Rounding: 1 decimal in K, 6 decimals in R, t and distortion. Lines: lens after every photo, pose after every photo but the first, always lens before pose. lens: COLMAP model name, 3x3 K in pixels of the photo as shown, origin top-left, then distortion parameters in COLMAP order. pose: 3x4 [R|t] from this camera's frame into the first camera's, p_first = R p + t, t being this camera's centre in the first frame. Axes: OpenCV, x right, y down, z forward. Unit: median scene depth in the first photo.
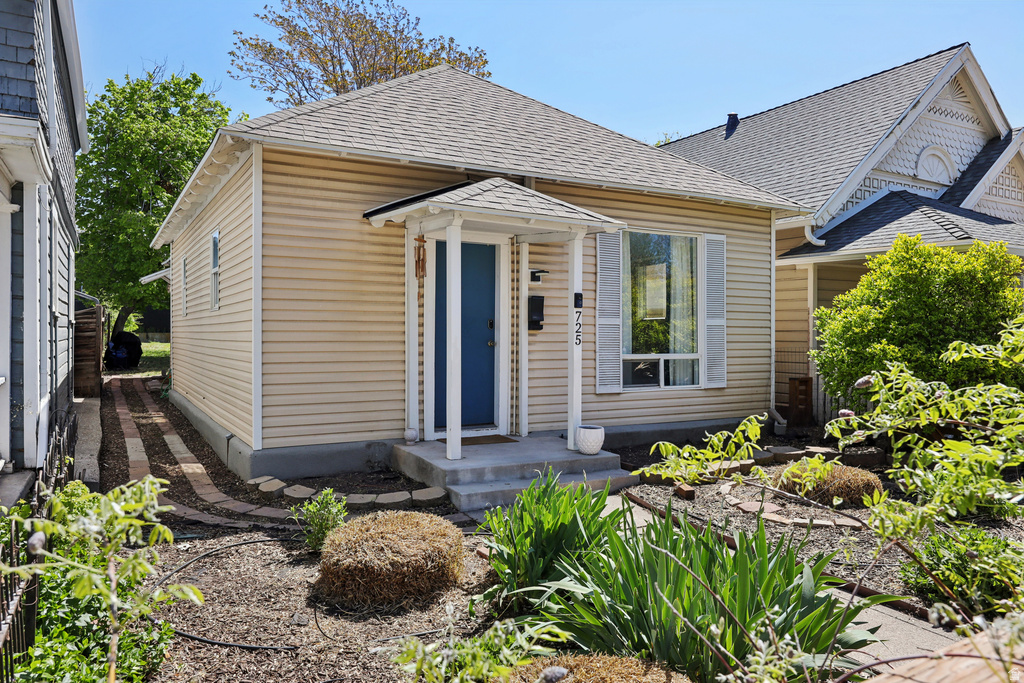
lens RADIAL K [[735.0, 0, 512.0], [0, 735.0, 341.5], [0, 0, 1]] dist [0.005690, 0.000793]
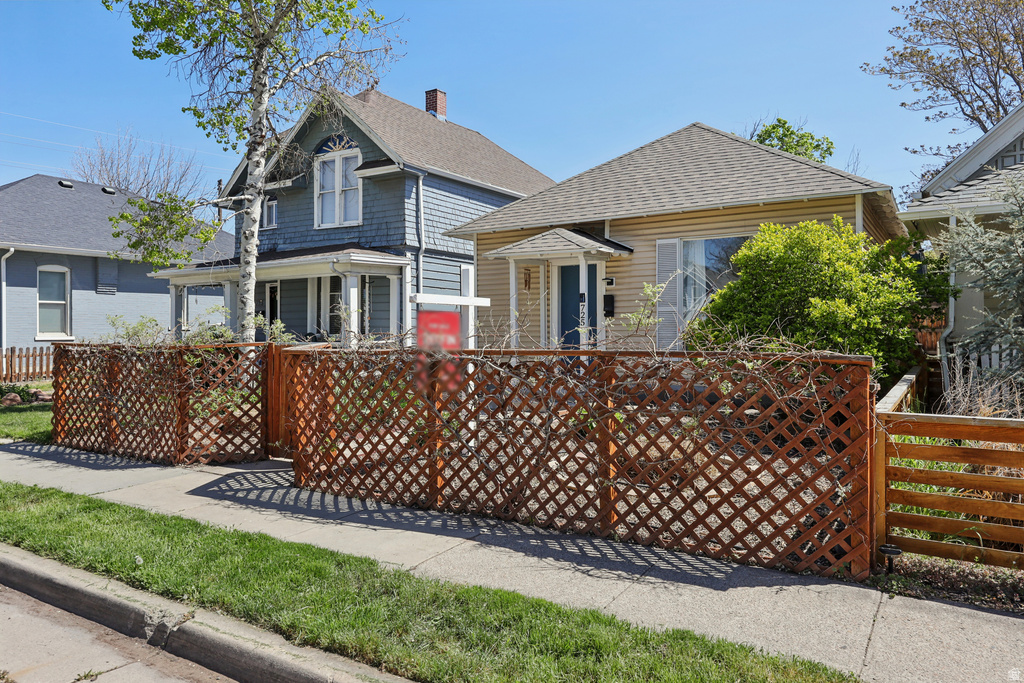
lens RADIAL K [[695.2, 0, 512.0], [0, 695.2, 341.5], [0, 0, 1]] dist [0.007907, 0.003962]
pose [[0.475914, 0.000862, -0.879492, 1.211095], [0.001650, 0.999997, 0.001873, 0.033127], [0.879491, -0.002342, 0.475911, 0.123746]]
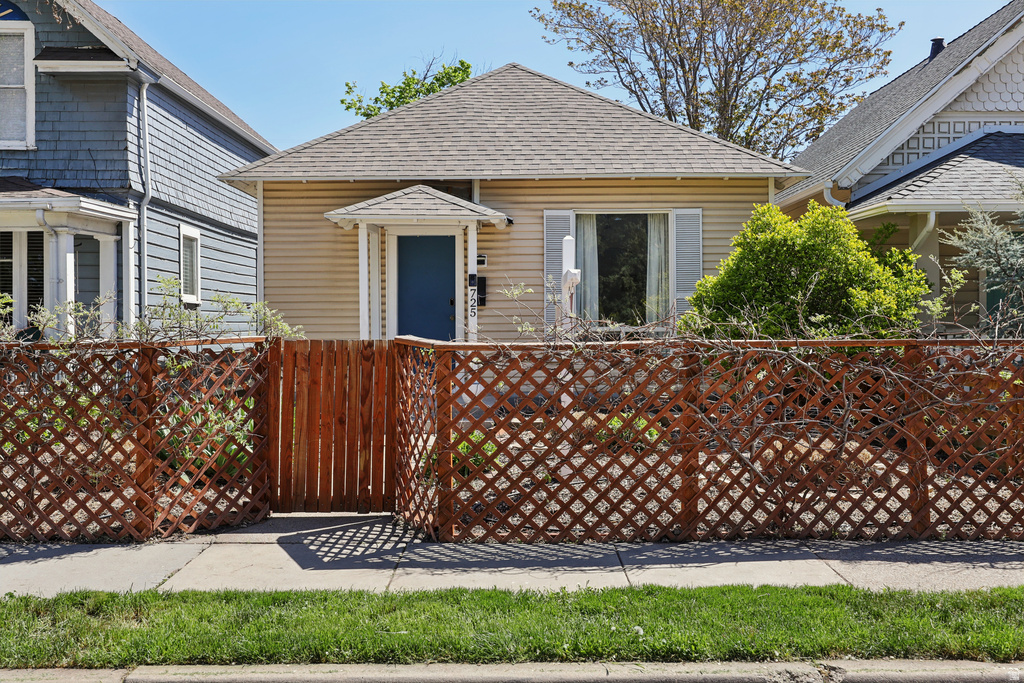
lens RADIAL K [[975.0, 0, 512.0], [0, 975.0, 341.5], [0, 0, 1]] dist [0.003497, 0.009609]
pose [[0.869015, -0.005518, -0.494755, 0.847815], [0.007130, 0.999974, 0.001370, 0.039820], [0.494734, -0.004718, 0.869031, -0.335857]]
